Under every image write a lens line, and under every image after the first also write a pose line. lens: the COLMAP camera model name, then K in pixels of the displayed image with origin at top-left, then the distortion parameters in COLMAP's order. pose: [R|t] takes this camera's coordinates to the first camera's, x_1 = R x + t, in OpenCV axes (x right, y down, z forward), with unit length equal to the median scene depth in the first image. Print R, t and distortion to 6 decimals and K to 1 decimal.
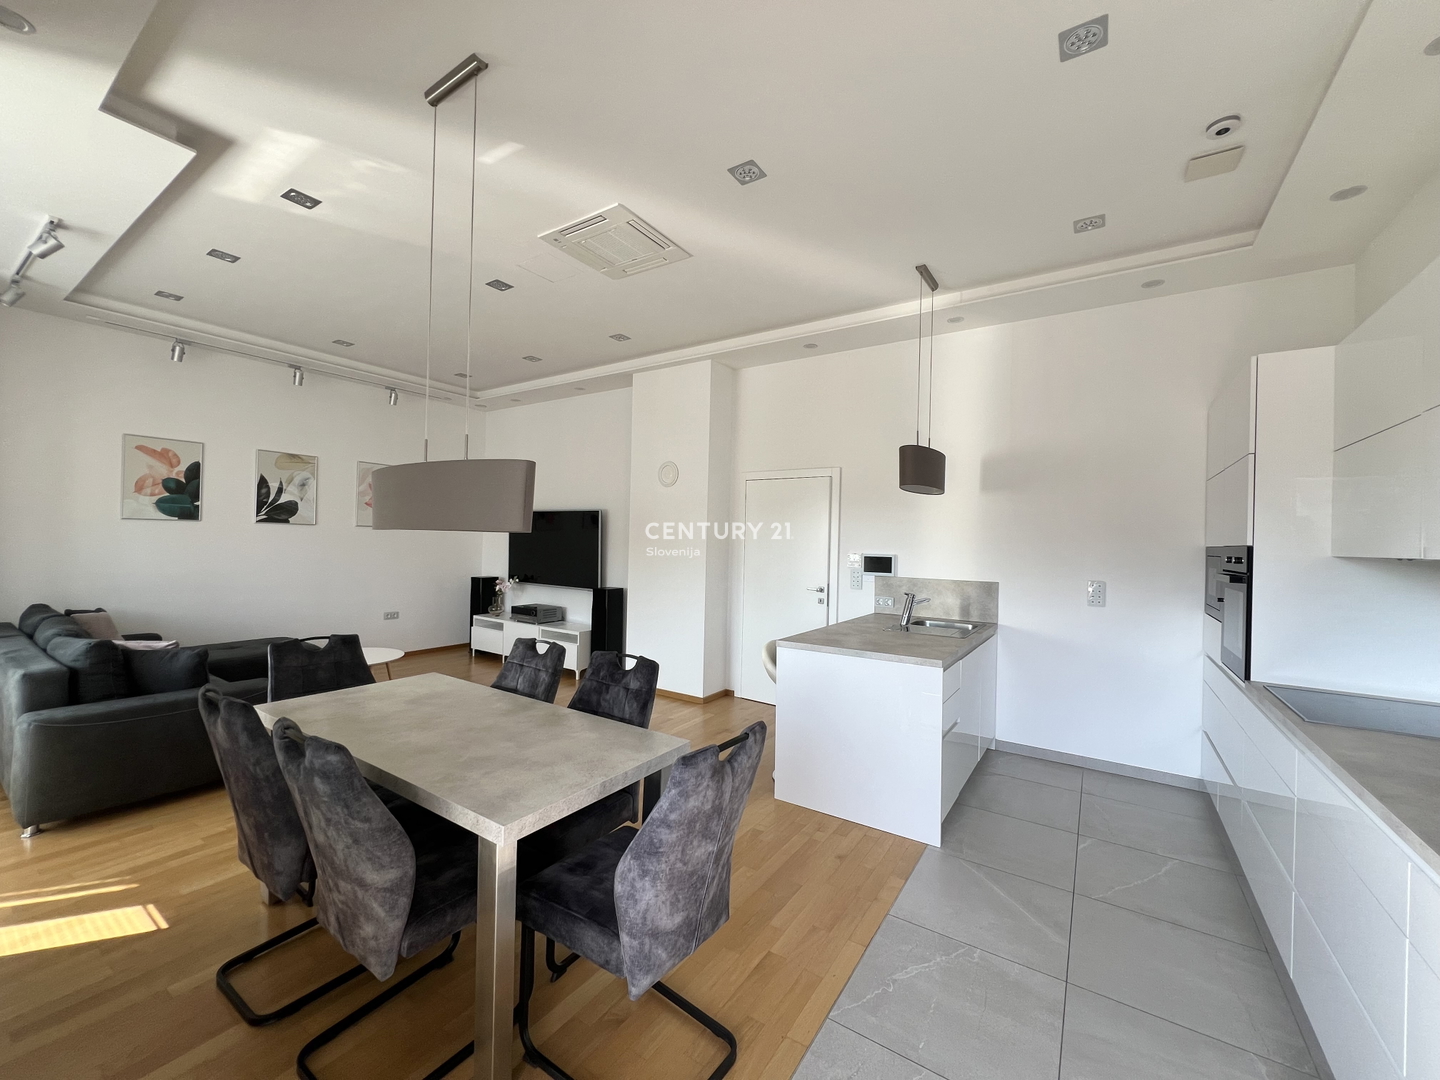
lens RADIAL K [[574.6, 0, 716.8], [0, 574.6, 537.8], [0, 0, 1]] dist [-0.000066, 0.000089]
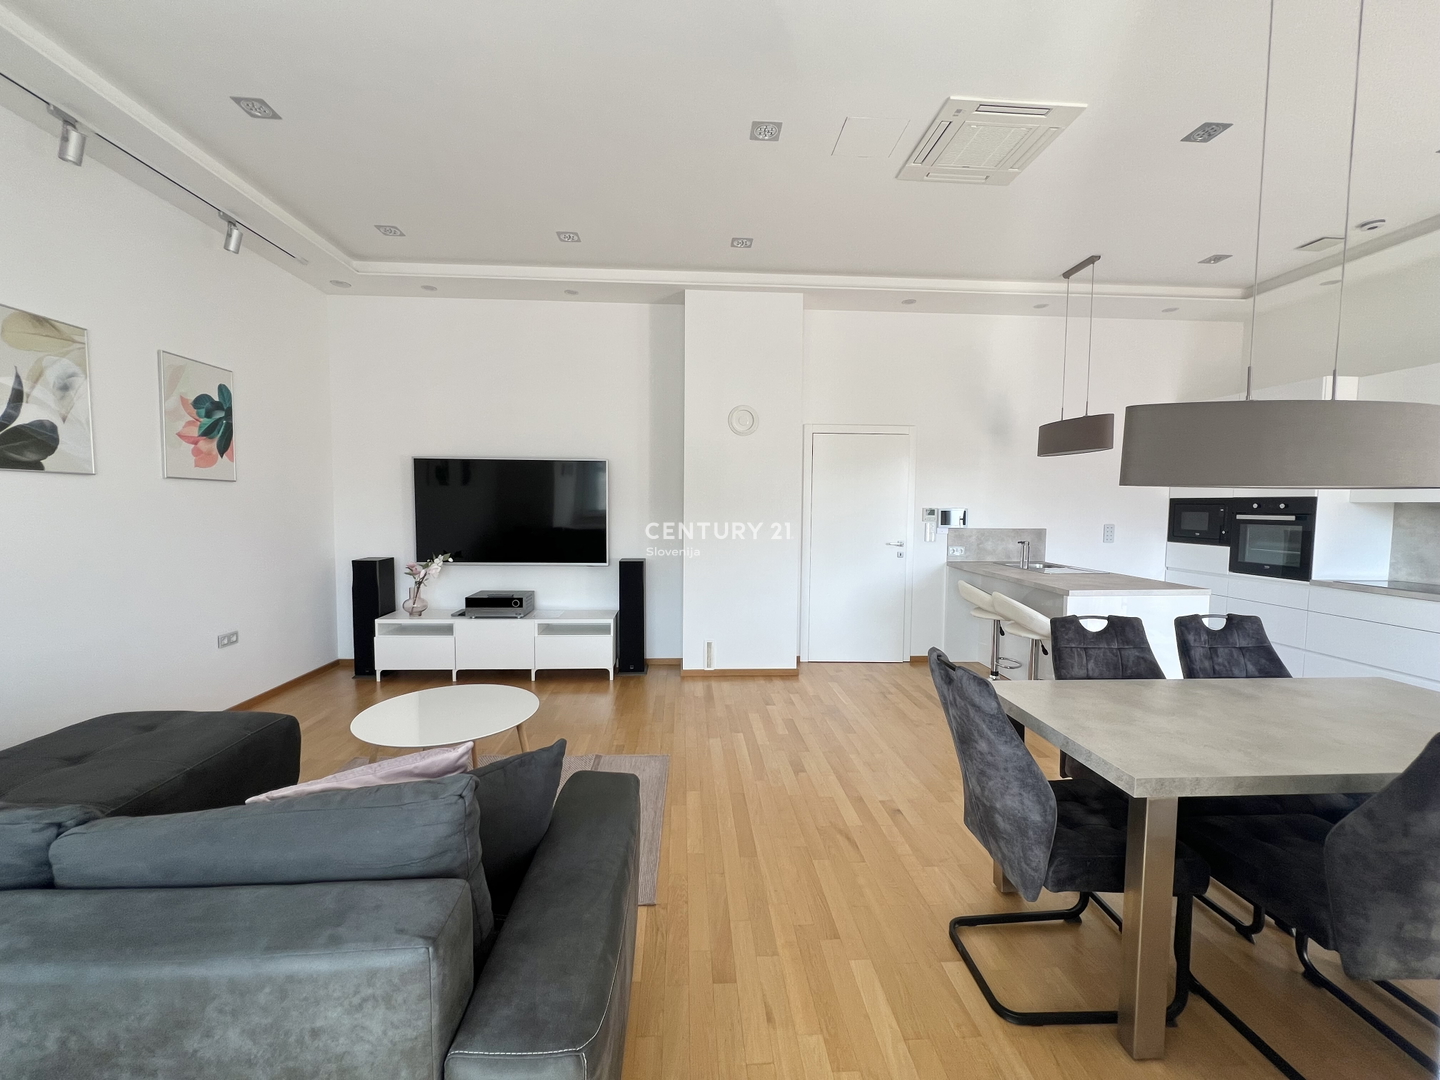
lens RADIAL K [[576.1, 0, 717.1], [0, 576.1, 537.9], [0, 0, 1]] dist [-0.001541, 0.000089]
pose [[0.796544, -0.053301, 0.602227, -0.658066], [0.007179, 0.996870, 0.078734, -0.004639], [-0.604538, -0.058391, 0.794433, 0.345847]]
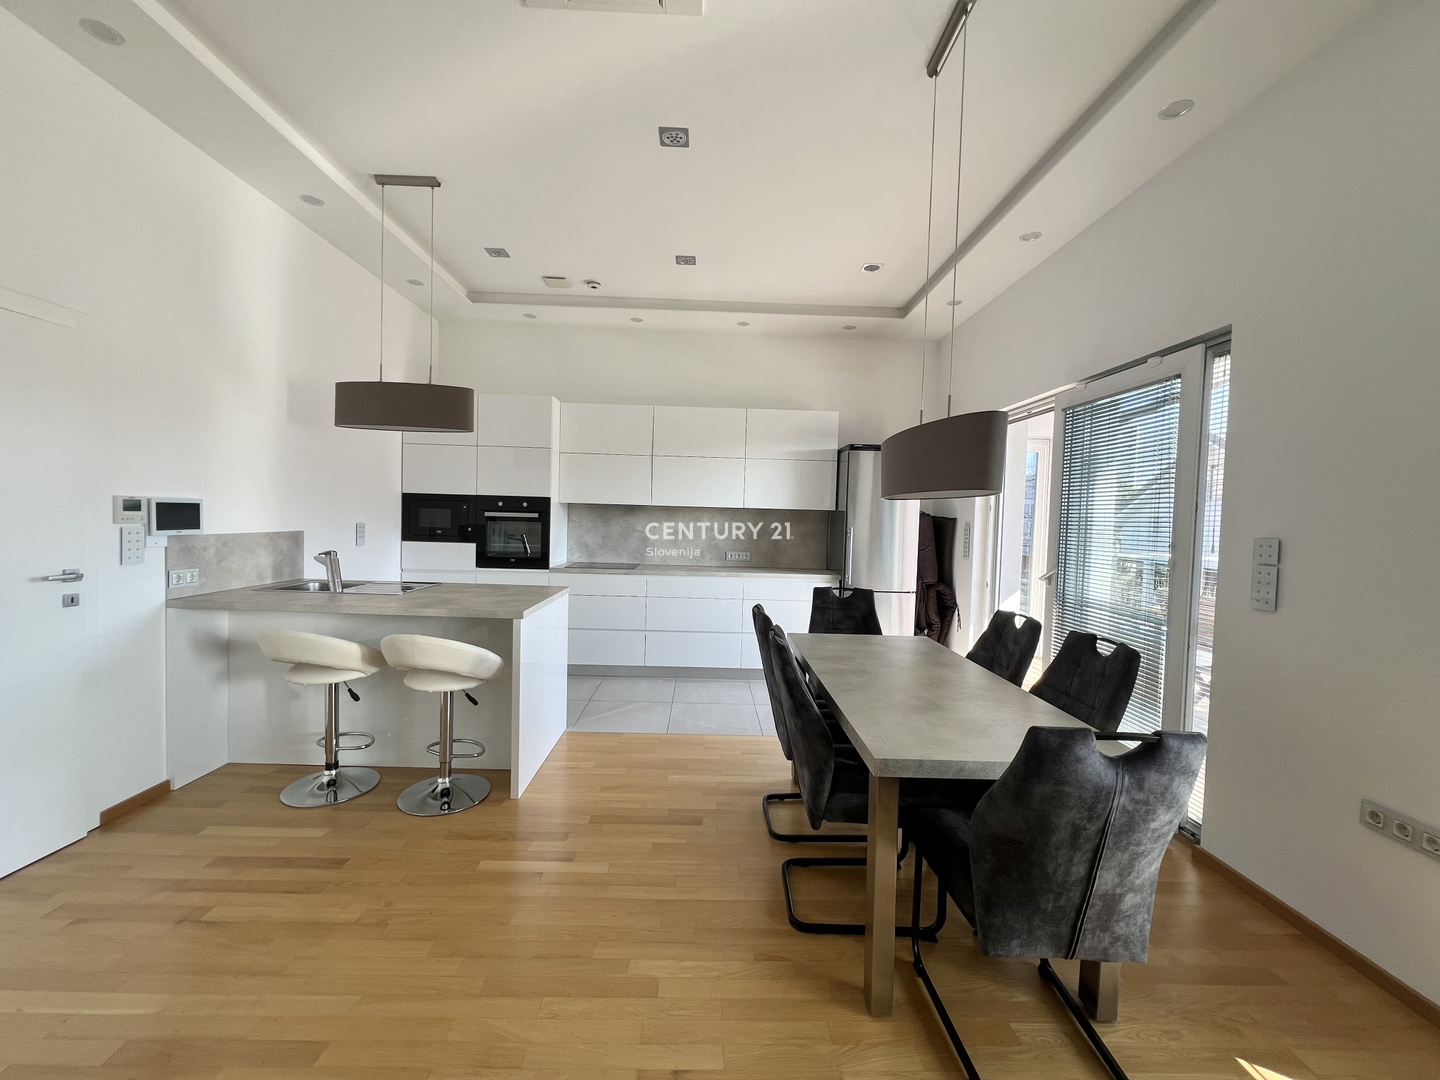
lens RADIAL K [[576.1, 0, 717.1], [0, 576.1, 537.9], [0, 0, 1]] dist [-0.001541, 0.000089]
pose [[-0.573359, -0.071271, 0.816198, -0.451803], [-0.048917, 0.997410, 0.052731, 0.009765], [-0.817843, -0.009692, -0.575360, 0.780646]]
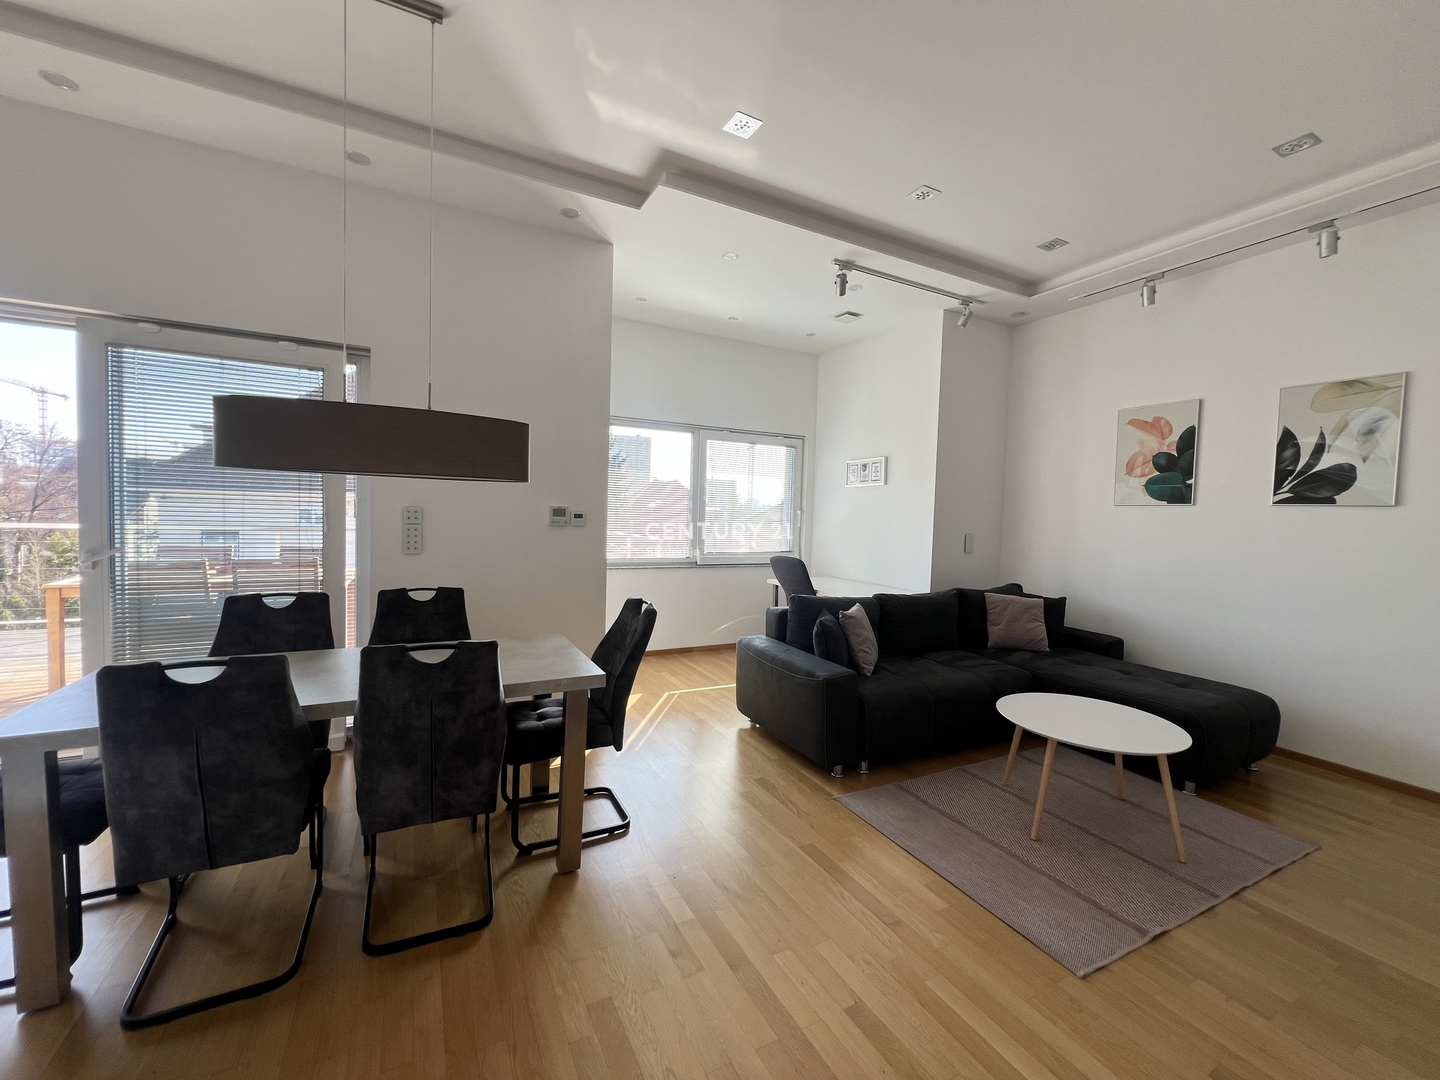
lens RADIAL K [[576.1, 0, 717.1], [0, 576.1, 537.9], [0, 0, 1]] dist [-0.001541, 0.000089]
pose [[-0.478277, 0.000180, -0.878209, 0.049723], [-0.037469, 0.999085, 0.020611, 0.020903], [0.877410, 0.042763, -0.477832, 0.813489]]
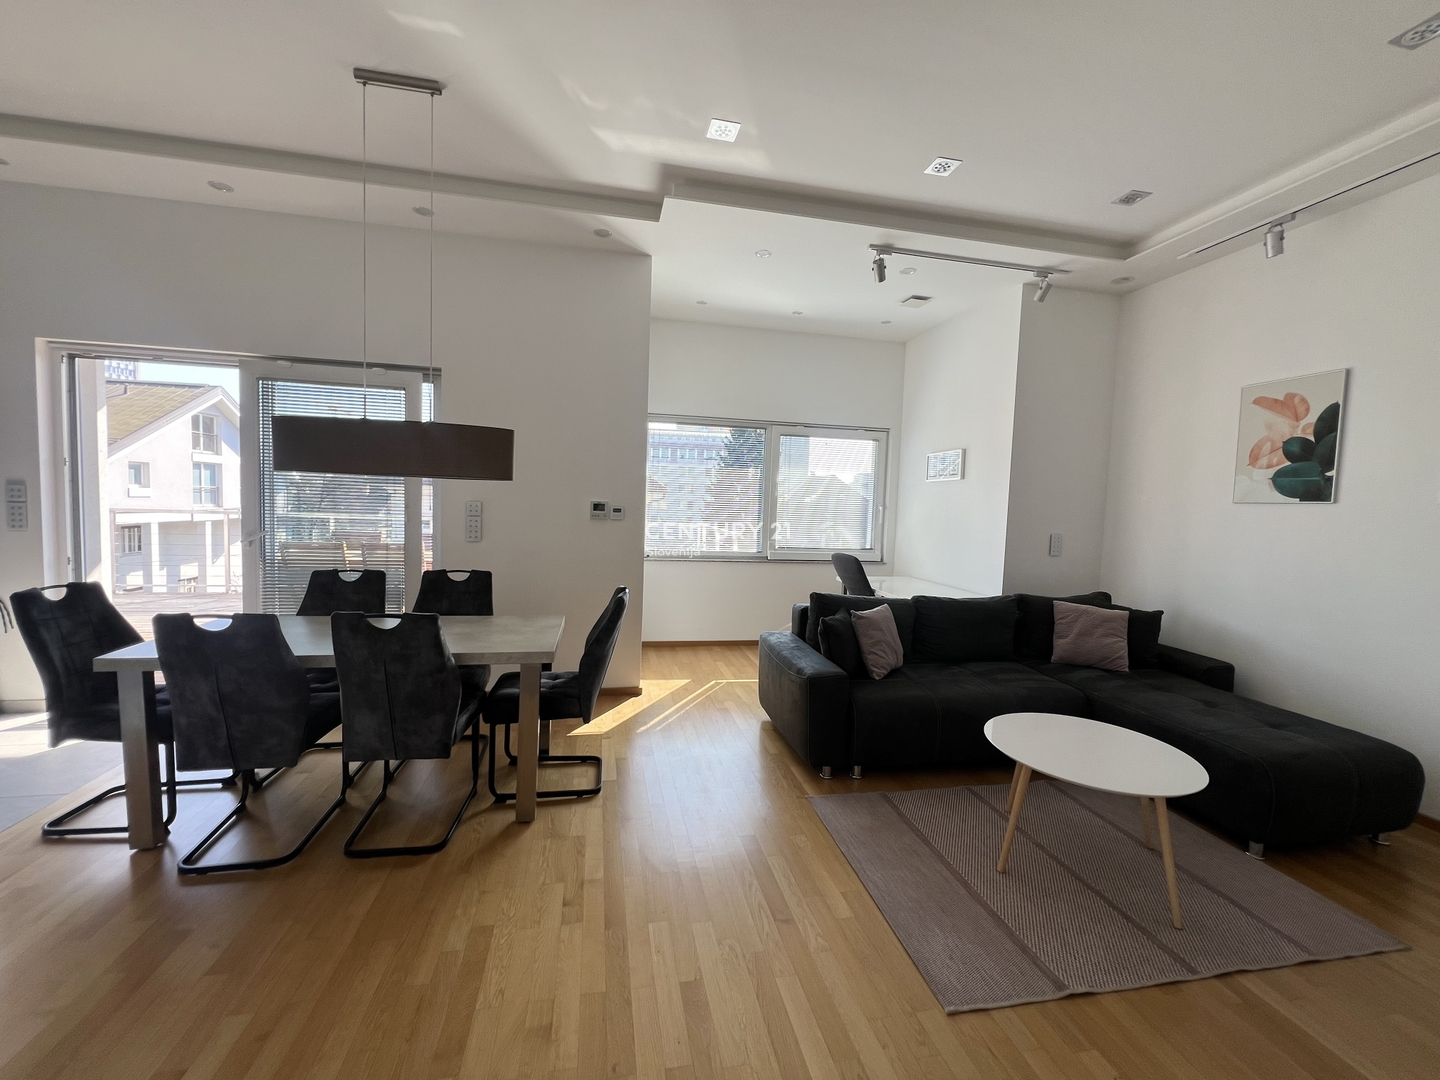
lens RADIAL K [[576.1, 0, 717.1], [0, 576.1, 537.9], [0, 0, 1]] dist [-0.001541, 0.000089]
pose [[-0.700808, -0.004980, -0.713333, -0.034984], [-0.049524, 0.997903, 0.041688, 0.013027], [0.711629, 0.064543, -0.699584, 0.960923]]
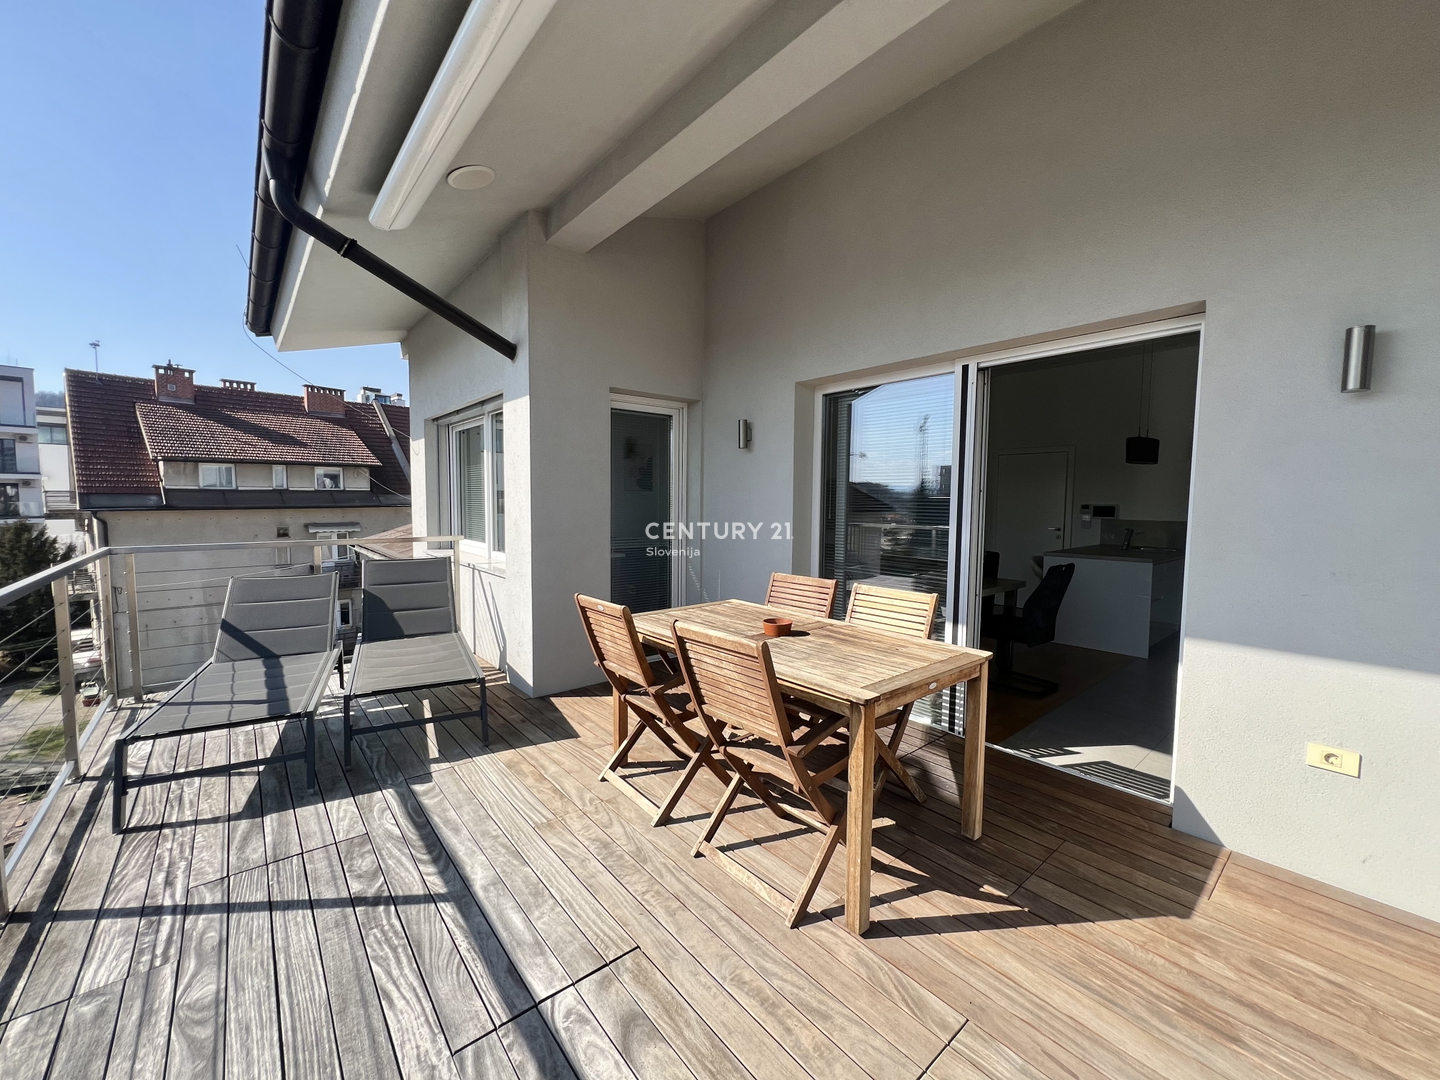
lens RADIAL K [[576.1, 0, 717.1], [0, 576.1, 537.9], [0, 0, 1]] dist [-0.001541, 0.000089]
pose [[0.960689, 0.003753, -0.277601, -0.233286], [0.015464, 0.997633, 0.067004, -0.000725], [0.277196, -0.068663, 0.958357, -0.618121]]
